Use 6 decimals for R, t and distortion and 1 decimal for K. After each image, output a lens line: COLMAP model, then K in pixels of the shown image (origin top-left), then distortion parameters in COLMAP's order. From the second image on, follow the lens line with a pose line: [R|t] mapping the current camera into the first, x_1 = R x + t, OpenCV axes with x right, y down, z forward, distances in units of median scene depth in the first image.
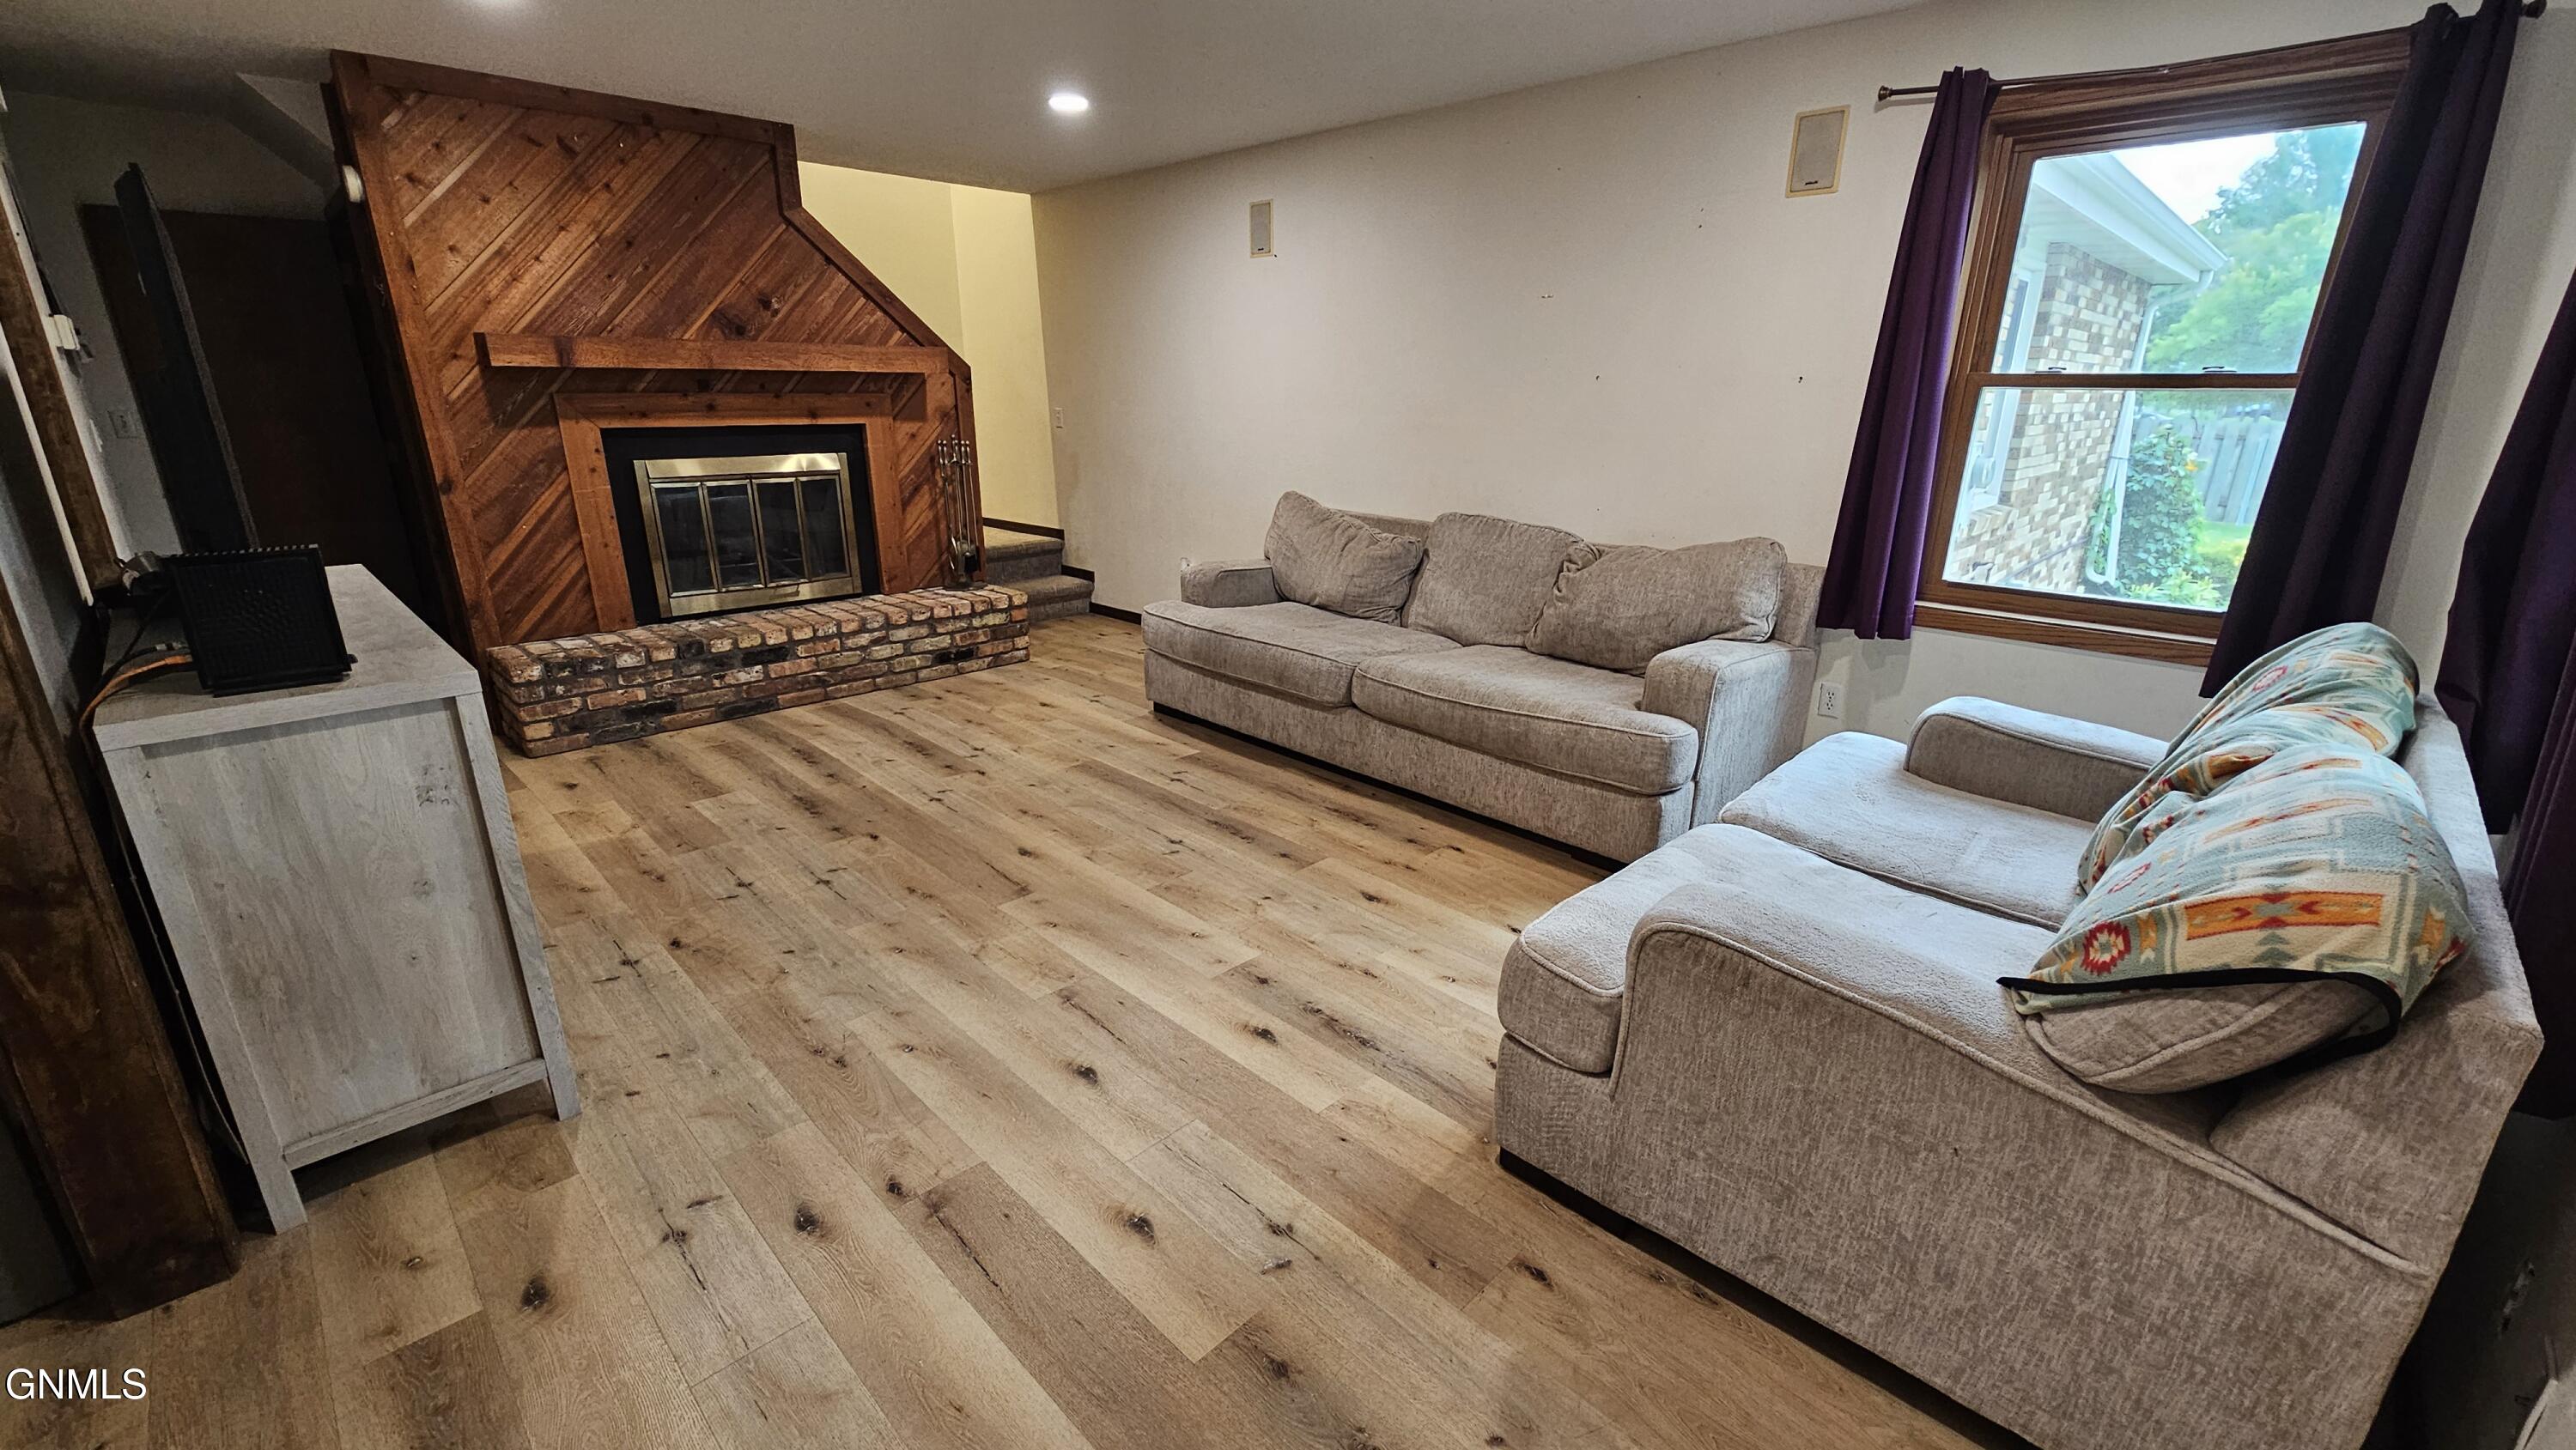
lens RADIAL K [[1058.0, 0, 1285.0], [0, 1058.0, 728.7], [0, 0, 1]] dist [-0.000729, 0.000115]
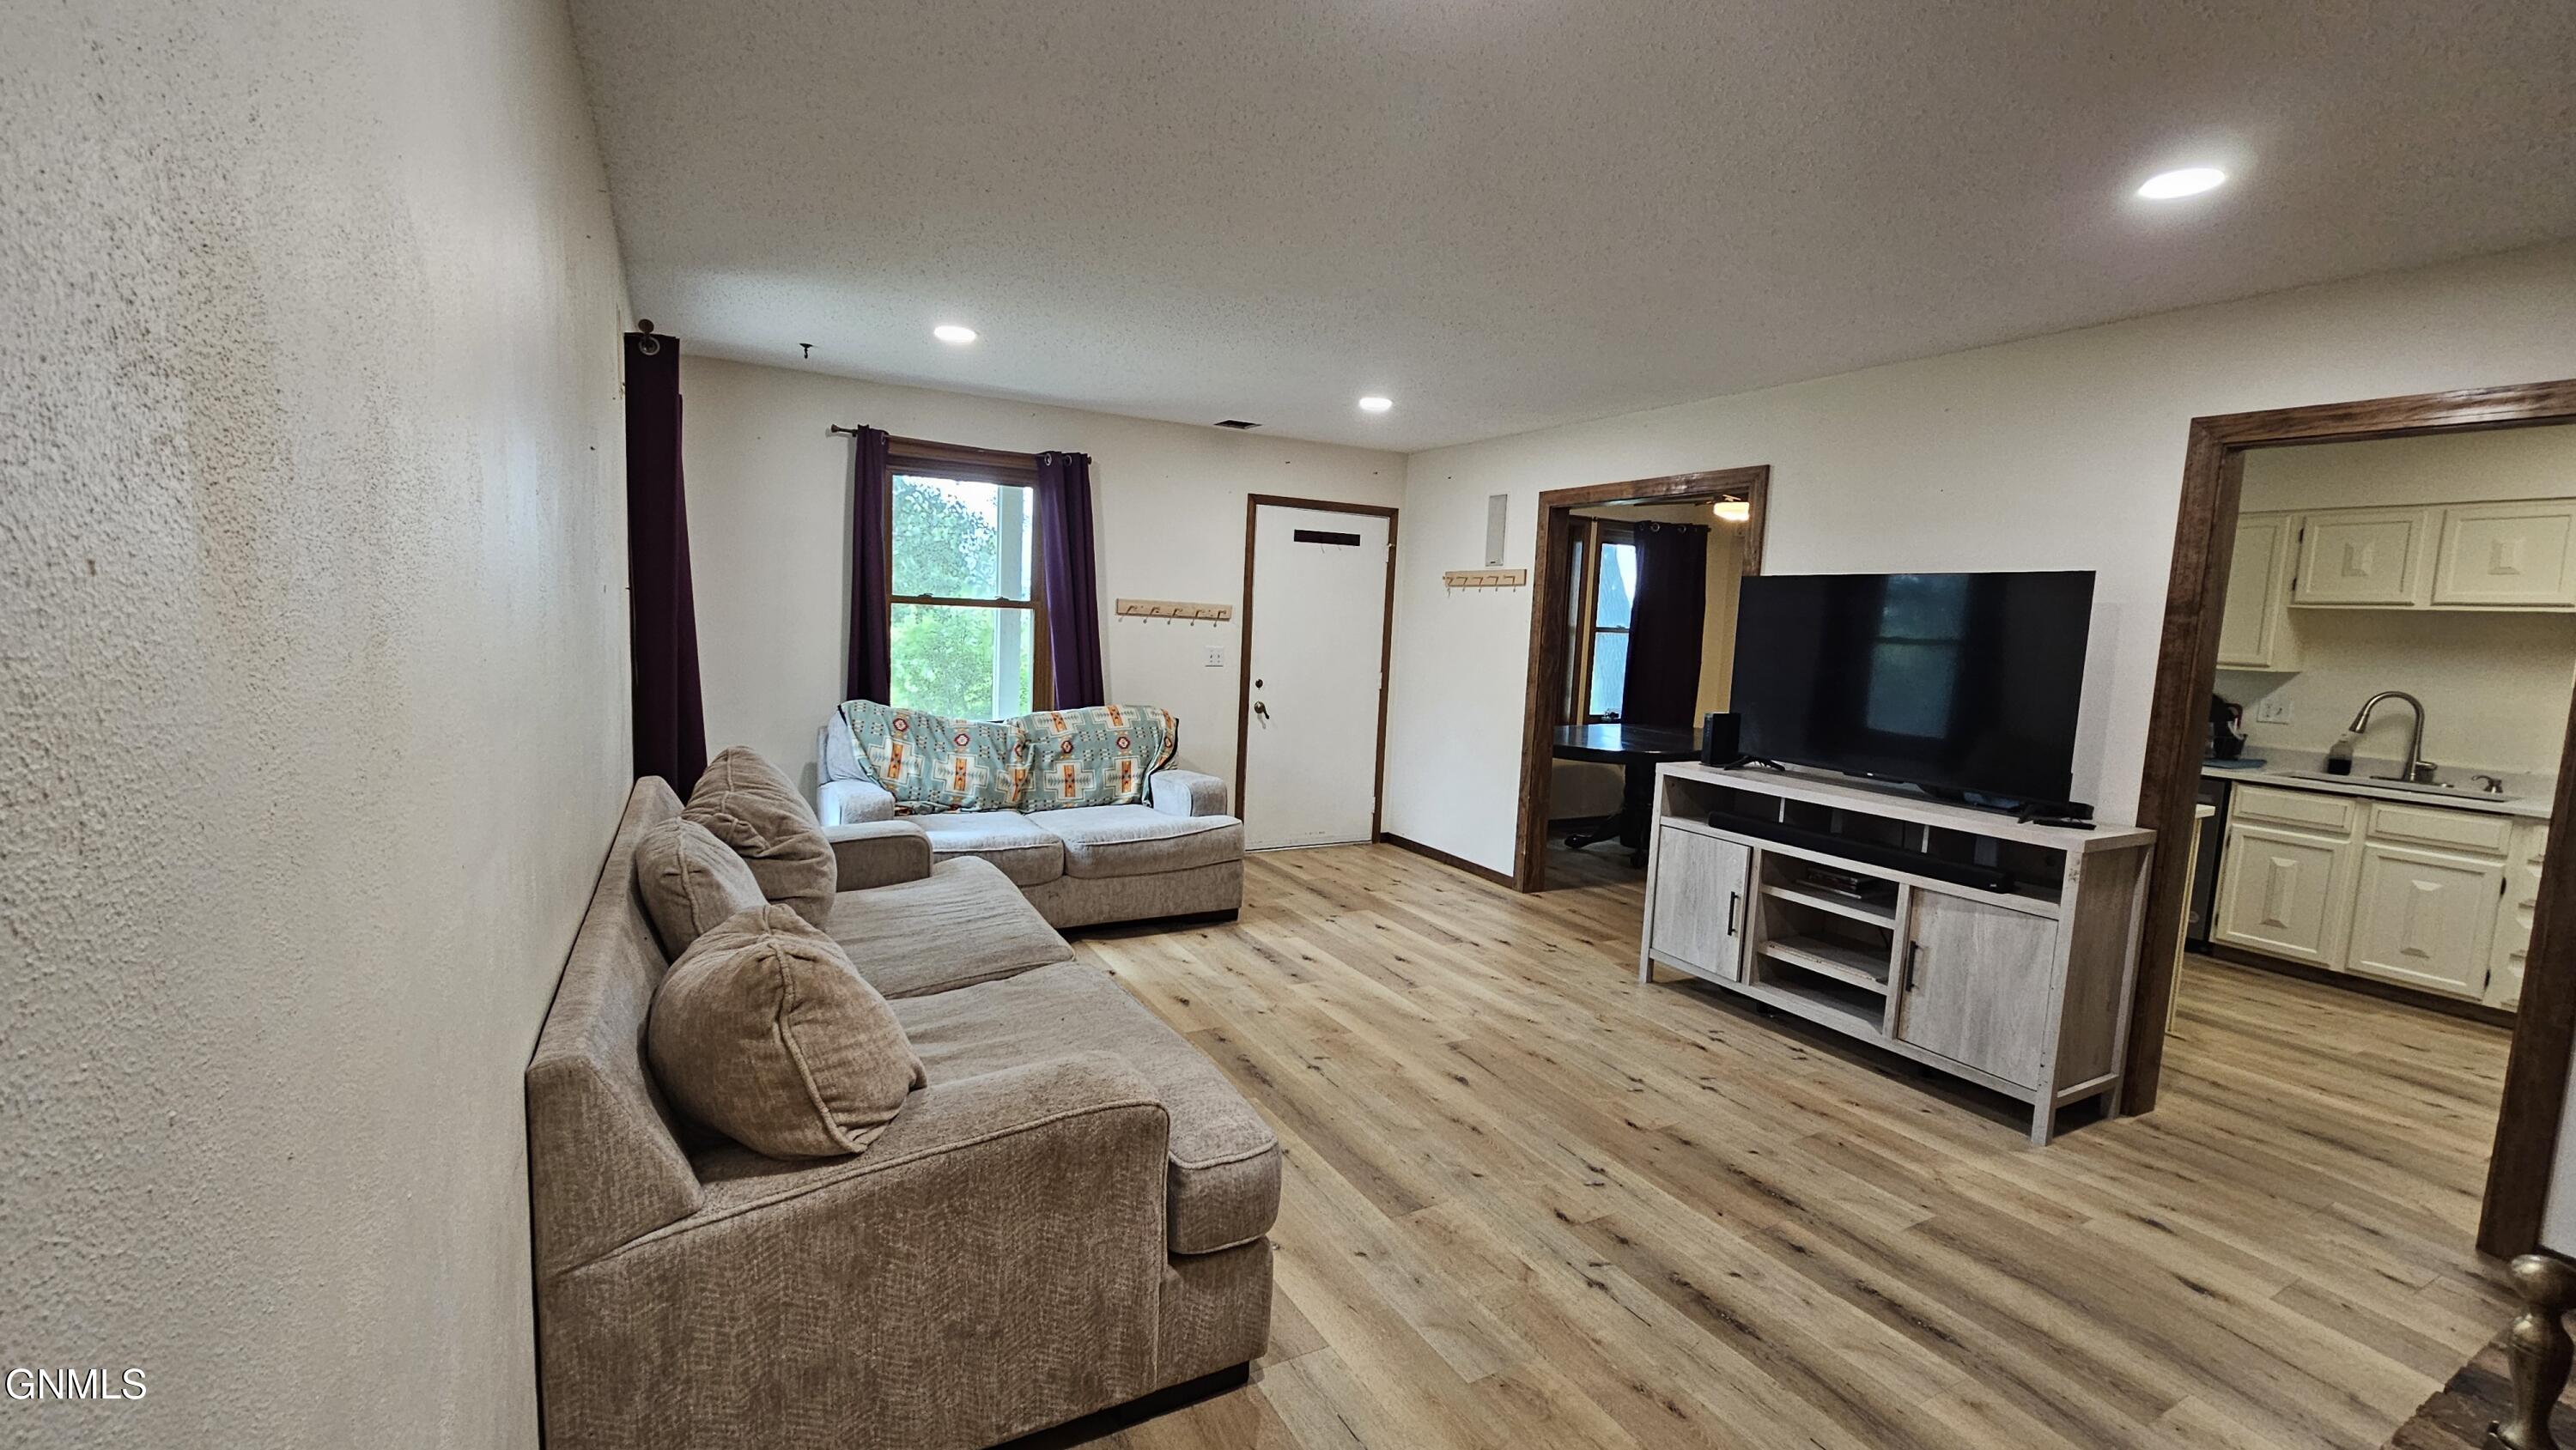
lens RADIAL K [[1058.0, 0, 1285.0], [0, 1058.0, 728.7], [0, 0, 1]] dist [-0.000729, 0.000115]
pose [[-0.959251, -0.084070, 0.269759, -0.364316], [0.031429, 0.917040, 0.397554, -0.667893], [-0.280803, 0.389833, -0.877029, 2.002060]]
